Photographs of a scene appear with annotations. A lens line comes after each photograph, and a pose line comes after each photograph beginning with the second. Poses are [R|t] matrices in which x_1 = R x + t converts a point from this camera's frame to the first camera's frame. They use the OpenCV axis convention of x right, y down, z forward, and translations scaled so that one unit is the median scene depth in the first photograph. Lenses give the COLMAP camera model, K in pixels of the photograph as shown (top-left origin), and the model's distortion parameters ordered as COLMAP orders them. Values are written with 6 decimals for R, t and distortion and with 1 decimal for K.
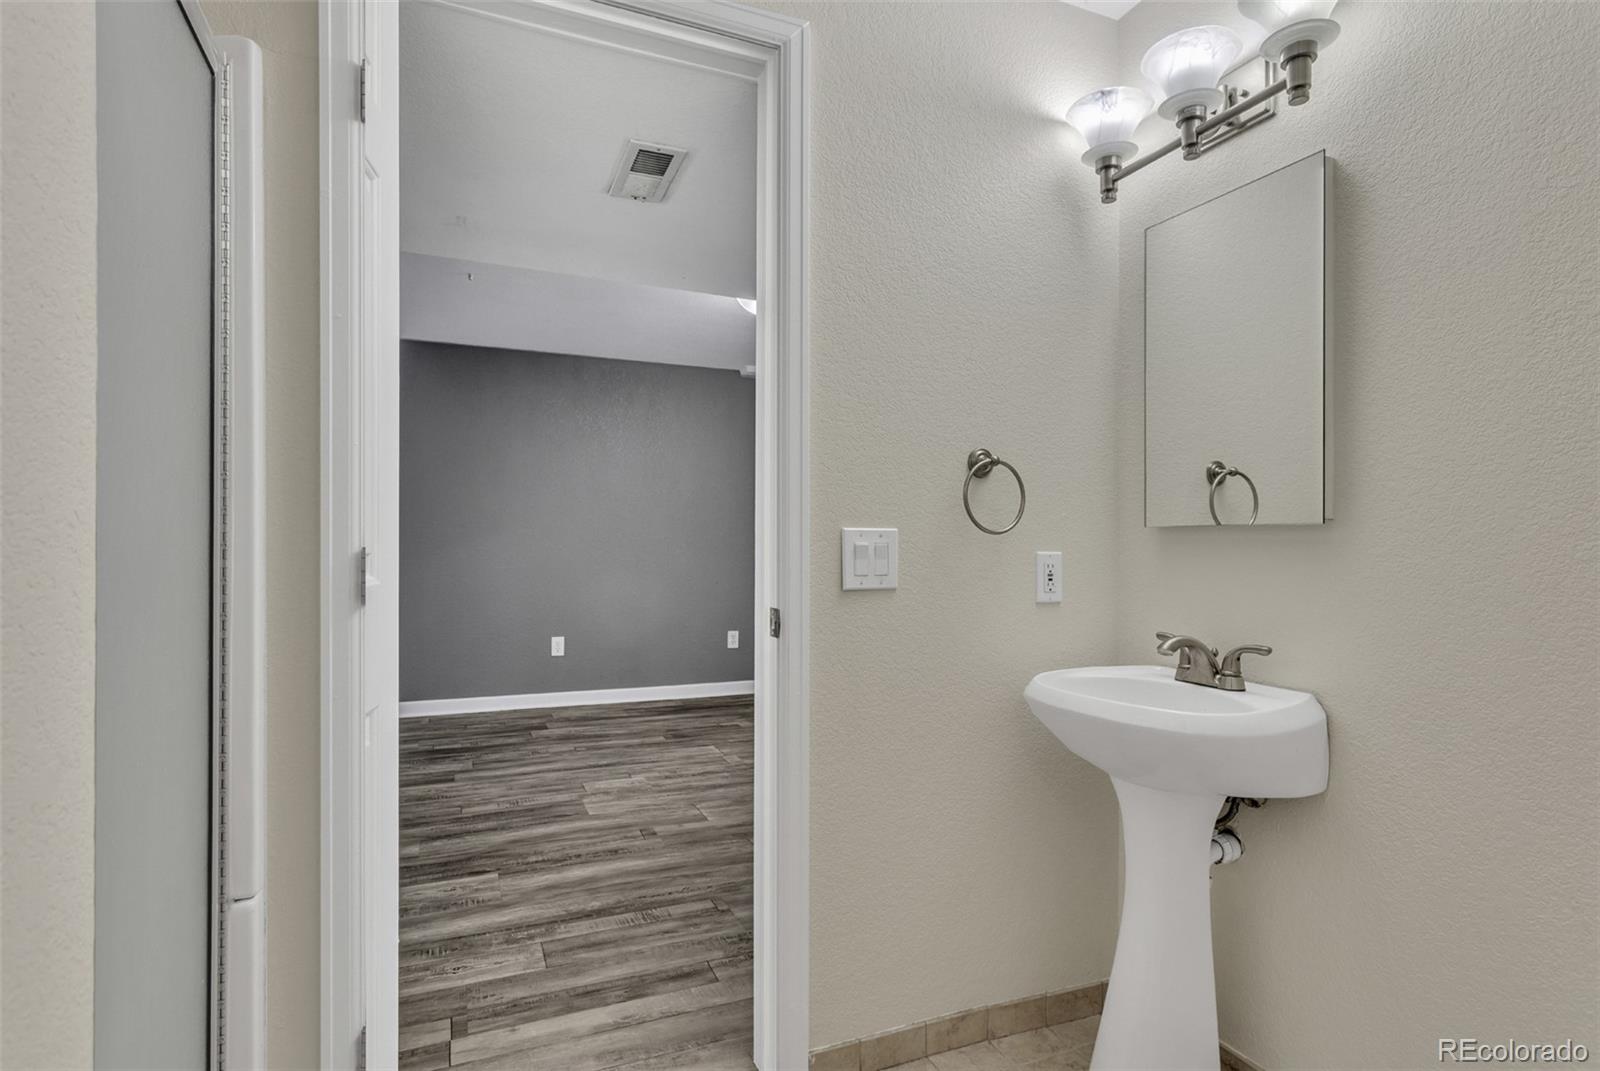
lens RADIAL K [[818.7, 0, 796.2], [0, 818.7, 538.8], [0, 0, 1]] dist [0.000422, 0.001982]
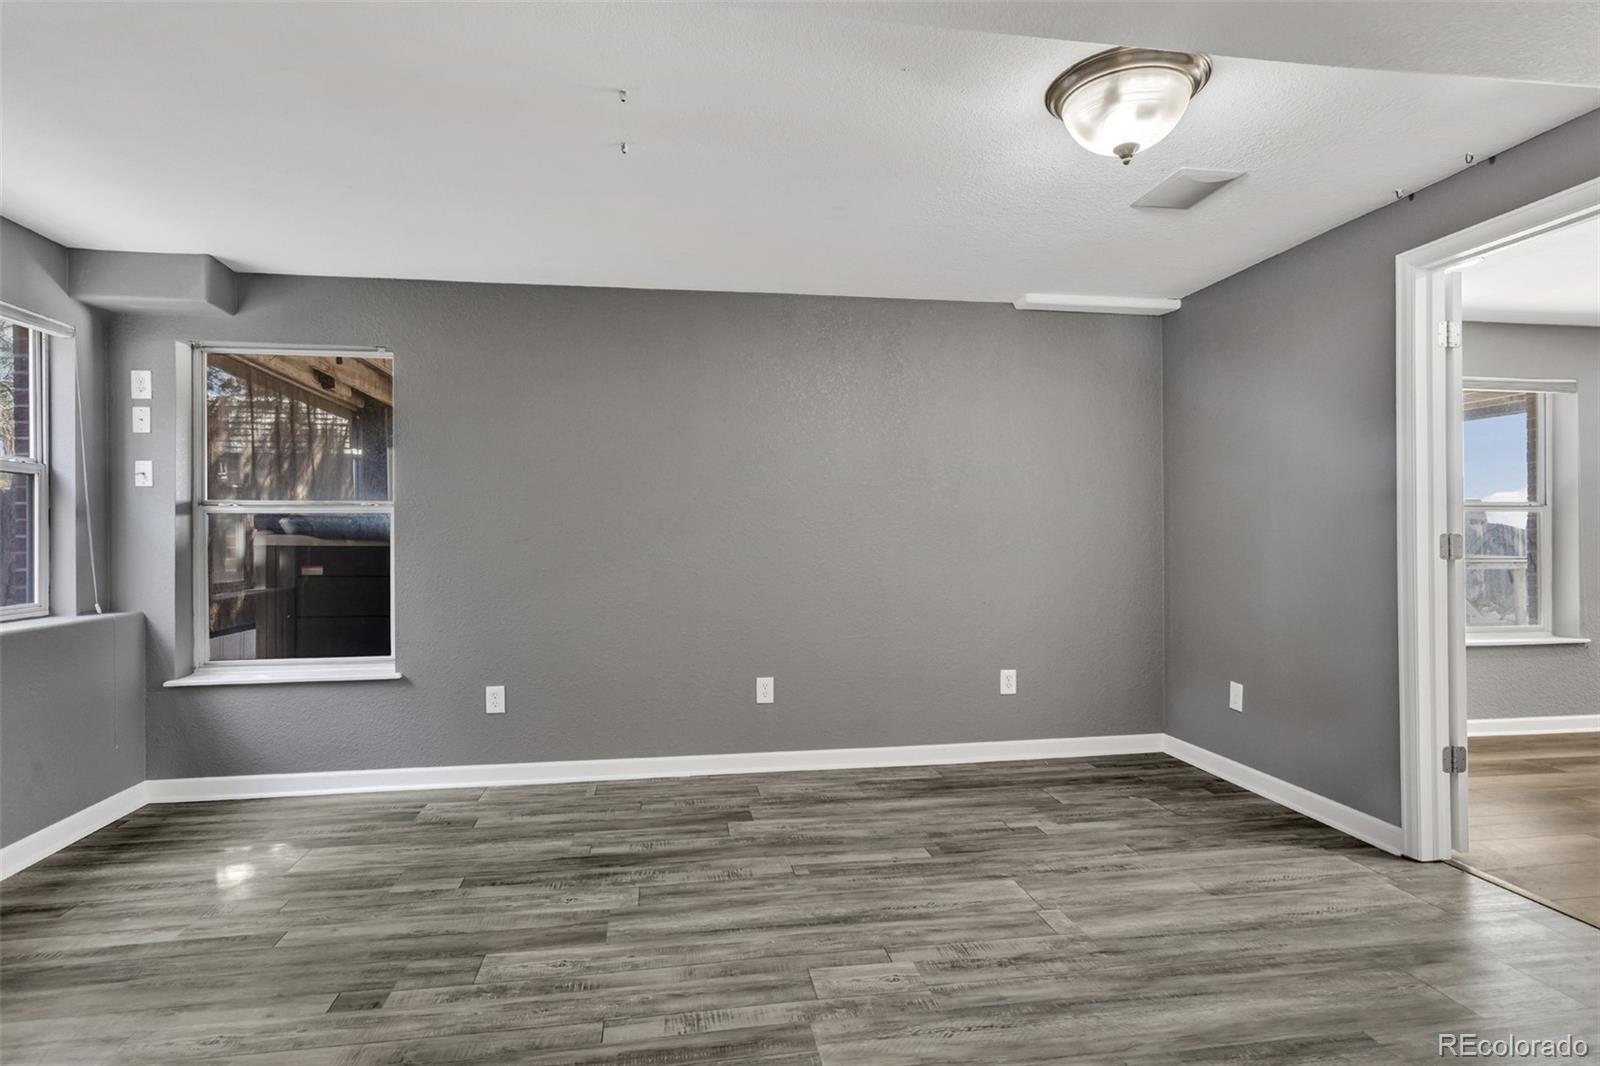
lens RADIAL K [[818.7, 0, 795.7], [0, 818.7, 532.0], [0, 0, 1]] dist [0.000422, 0.001982]
pose [[0.970076, -0.013391, -0.242430, -0.107383], [0.013698, 0.999906, -0.000418, -0.006611], [0.242413, -0.002915, 0.970169, 0.374208]]
